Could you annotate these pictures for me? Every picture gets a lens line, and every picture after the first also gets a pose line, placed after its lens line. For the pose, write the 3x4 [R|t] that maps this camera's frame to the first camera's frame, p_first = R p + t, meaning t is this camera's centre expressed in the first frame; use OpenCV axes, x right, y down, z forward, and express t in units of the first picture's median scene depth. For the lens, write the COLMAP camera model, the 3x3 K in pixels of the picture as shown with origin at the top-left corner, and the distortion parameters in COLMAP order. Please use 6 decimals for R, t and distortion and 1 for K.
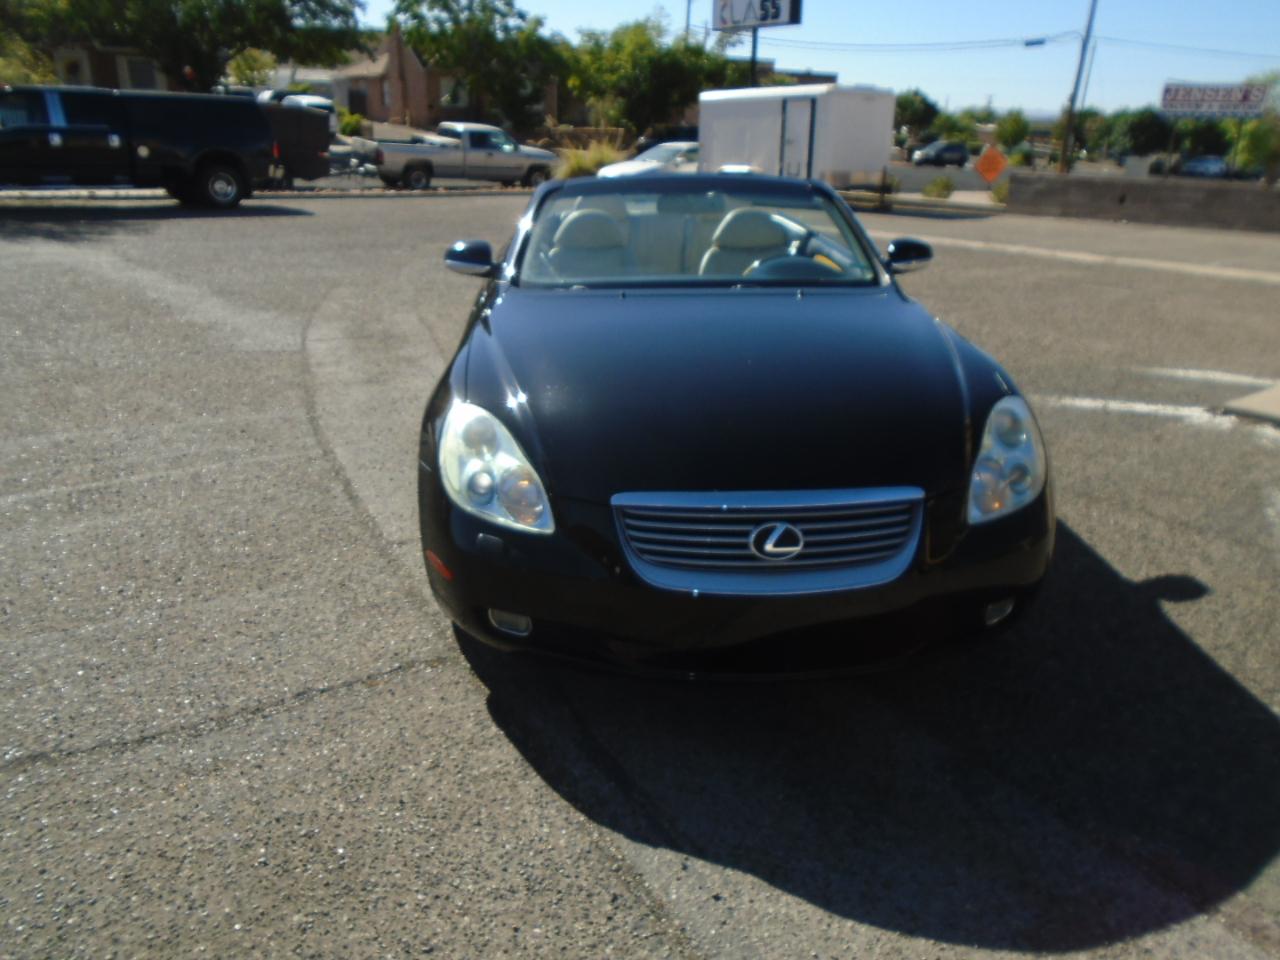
lens RADIAL K [[994.0, 0, 631.2], [0, 994.0, 479.3], [0, 0, 1]] dist [-0.011073, 0.003870]
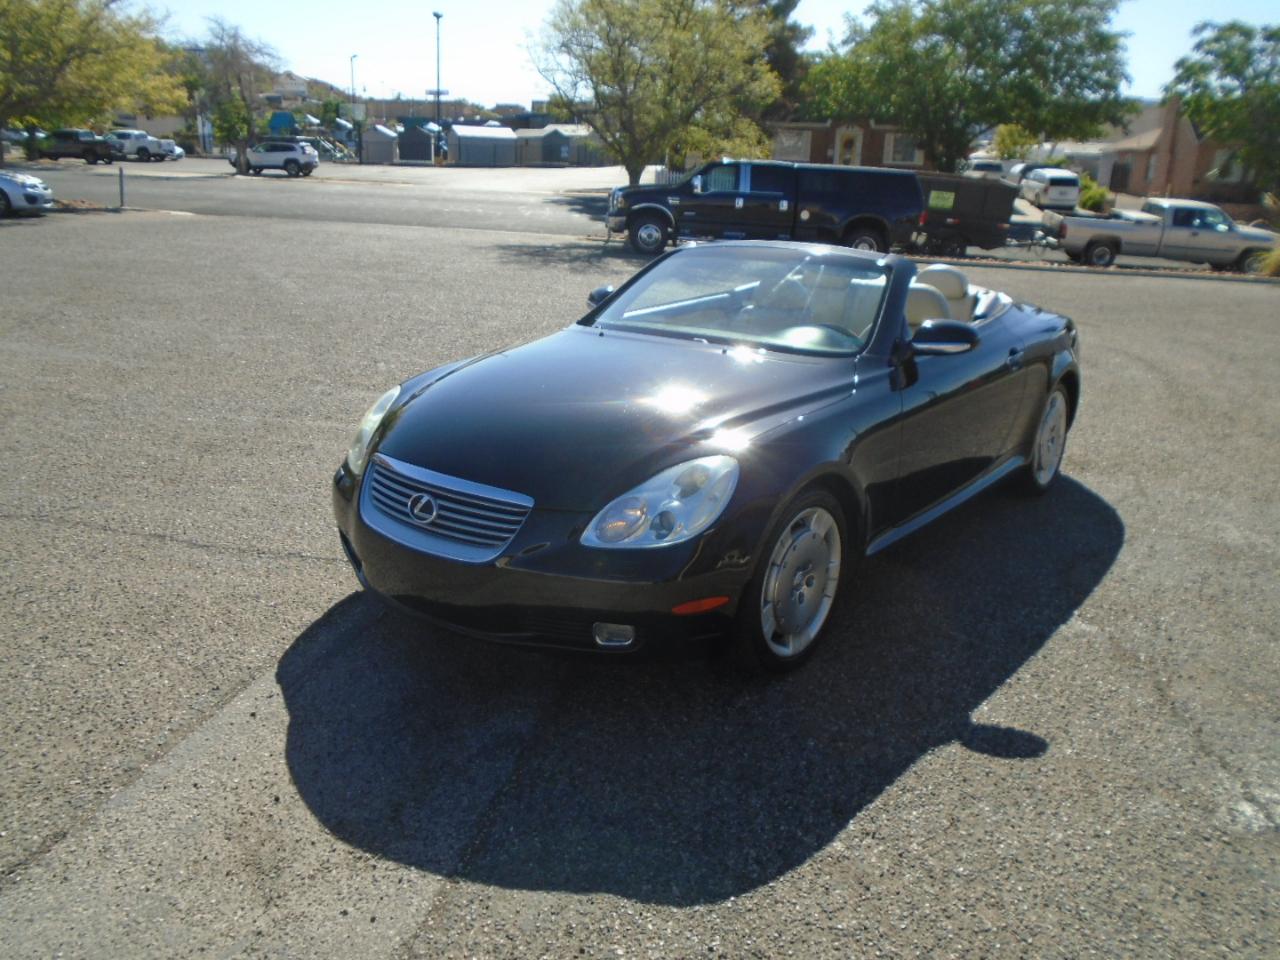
lens RADIAL K [[994.0, 0, 631.2], [0, 994.0, 479.3], [0, 0, 1]] dist [-0.011073, 0.003870]
pose [[0.729021, 0.206767, -0.652515, 0.122635], [-0.248615, 0.968167, 0.029026, -0.008262], [0.637745, 0.141065, 0.757220, 0.017999]]
